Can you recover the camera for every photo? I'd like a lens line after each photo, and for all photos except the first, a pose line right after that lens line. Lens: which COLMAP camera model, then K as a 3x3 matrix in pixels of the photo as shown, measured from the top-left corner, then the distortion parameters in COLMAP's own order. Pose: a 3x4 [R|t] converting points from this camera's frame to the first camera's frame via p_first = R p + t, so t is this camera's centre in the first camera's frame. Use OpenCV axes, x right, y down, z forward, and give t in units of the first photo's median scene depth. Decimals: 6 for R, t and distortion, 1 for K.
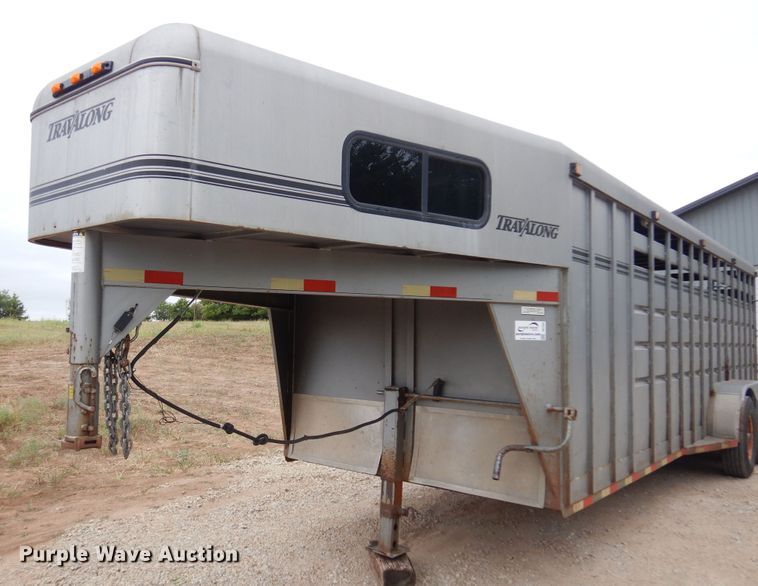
lens RADIAL K [[723.1, 0, 380.4], [0, 723.1, 276.1], [0, 0, 1]] dist [0.010561, 0.004759]
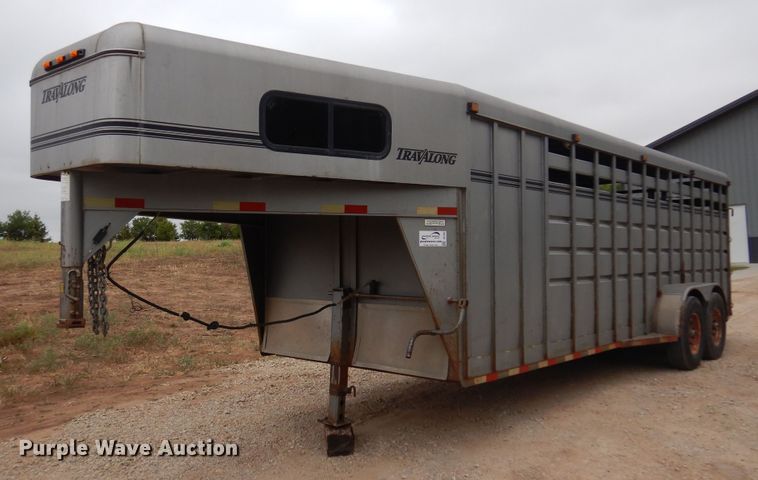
lens RADIAL K [[716.0, 0, 379.4], [0, 716.0, 204.4], [0, 0, 1]] dist [0.006331, -0.001055]
pose [[0.999703, -0.018519, -0.015823, 0.138034], [0.018817, 0.999644, 0.018901, -0.009010], [0.015467, -0.019193, 0.999696, -0.242379]]
